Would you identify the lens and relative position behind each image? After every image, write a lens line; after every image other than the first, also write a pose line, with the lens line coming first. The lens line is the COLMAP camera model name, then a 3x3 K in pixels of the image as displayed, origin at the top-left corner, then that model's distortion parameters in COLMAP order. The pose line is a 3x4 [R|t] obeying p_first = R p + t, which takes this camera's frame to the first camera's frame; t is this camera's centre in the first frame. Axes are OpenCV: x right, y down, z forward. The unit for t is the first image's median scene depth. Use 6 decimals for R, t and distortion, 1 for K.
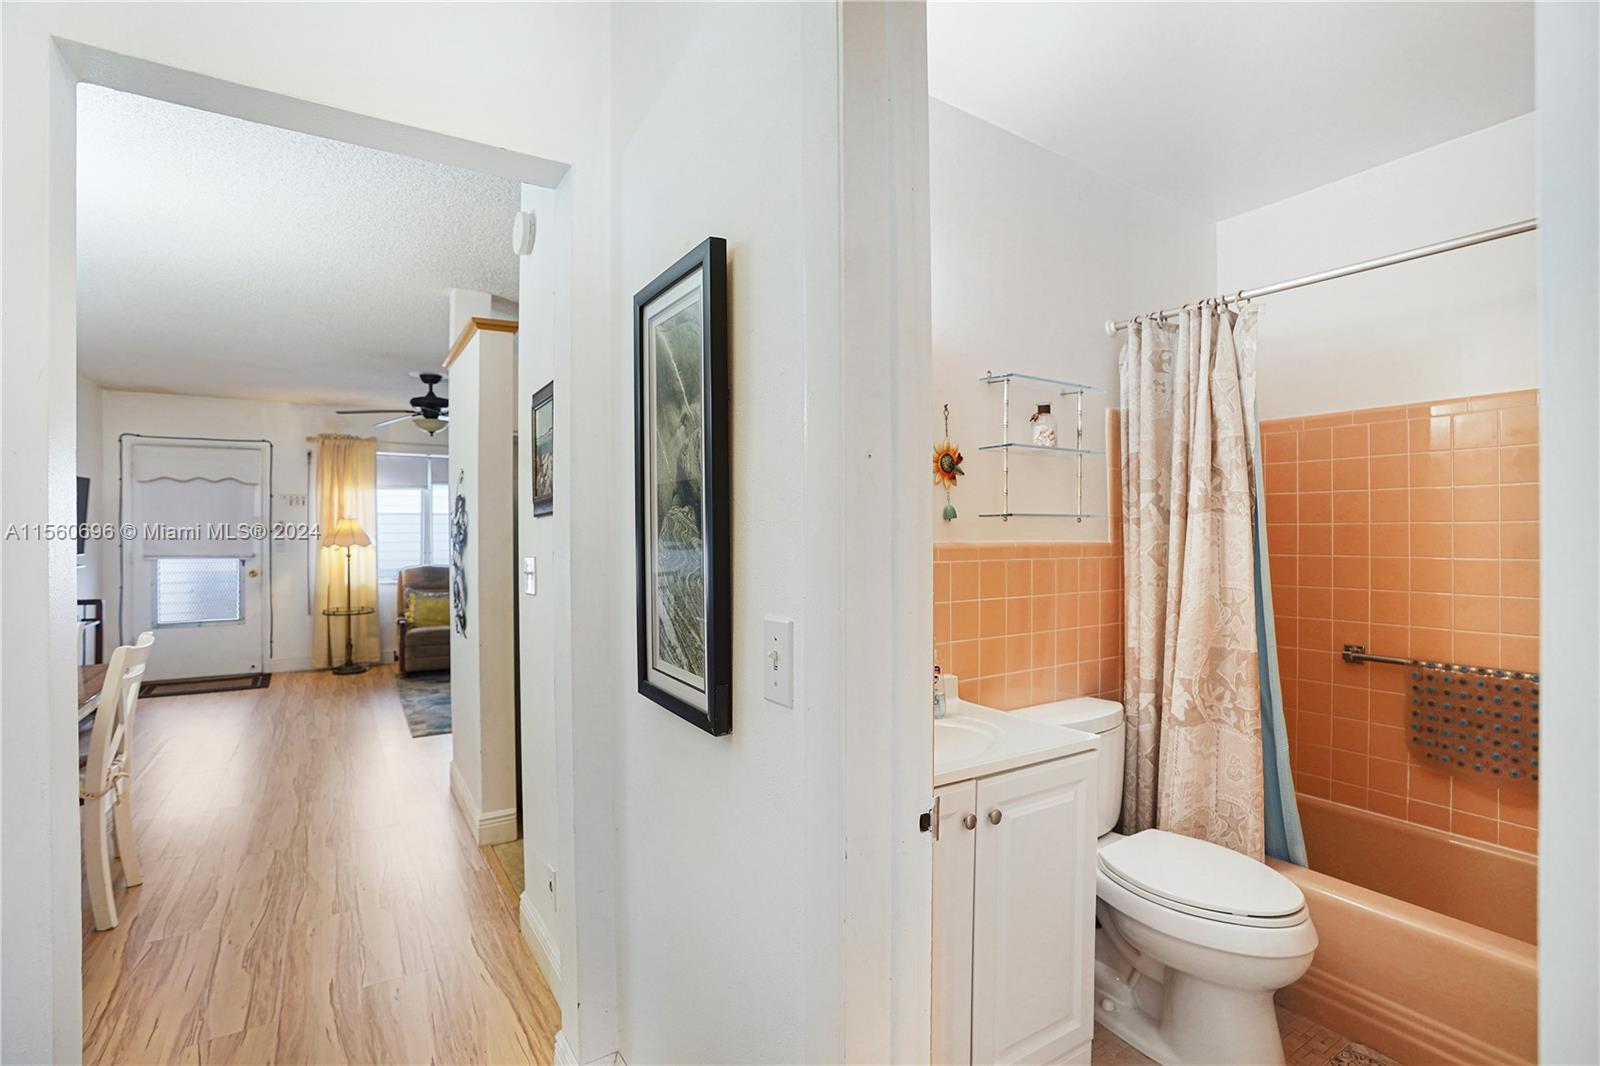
lens RADIAL K [[741.7, 0, 797.8], [0, 741.7, 526.6], [0, 0, 1]] dist [-0.064781, 0.022434]
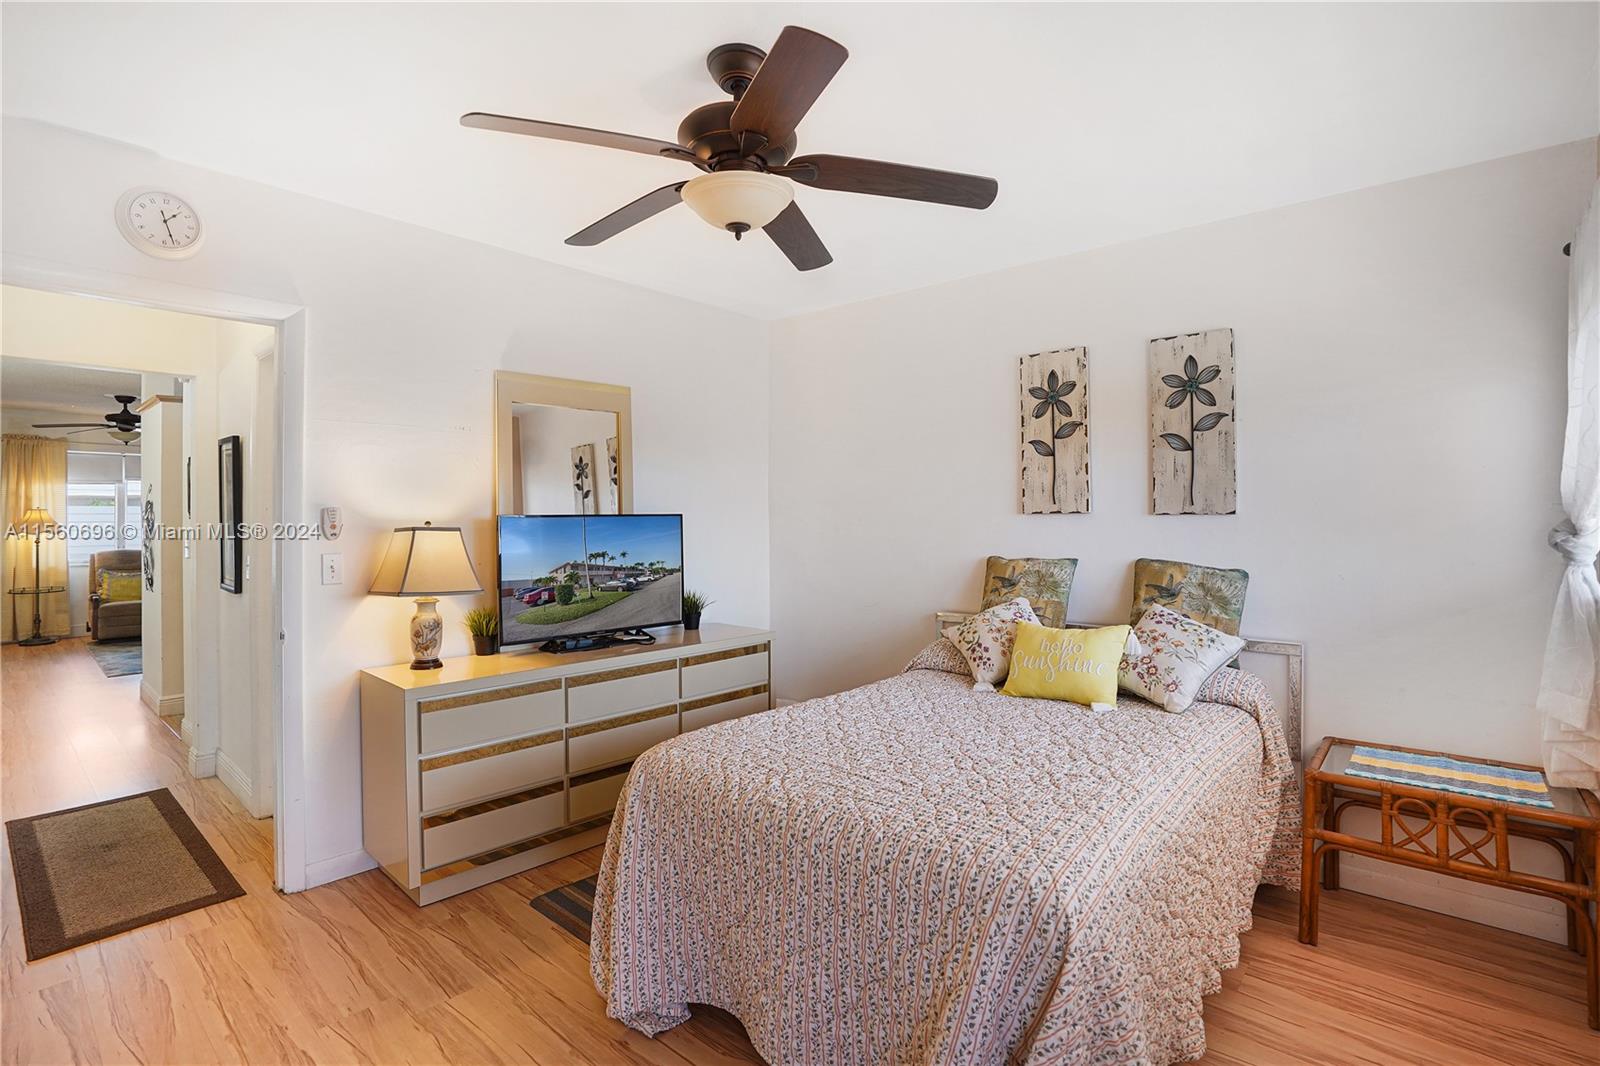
lens RADIAL K [[741.7, 0, 797.8], [0, 741.7, 526.6], [0, 0, 1]] dist [-0.064781, 0.022434]
pose [[0.957102, 0.009174, 0.289607, 0.210461], [-0.012518, 0.999875, 0.009694, -0.009854], [-0.289482, -0.012903, 0.957097, -0.426396]]
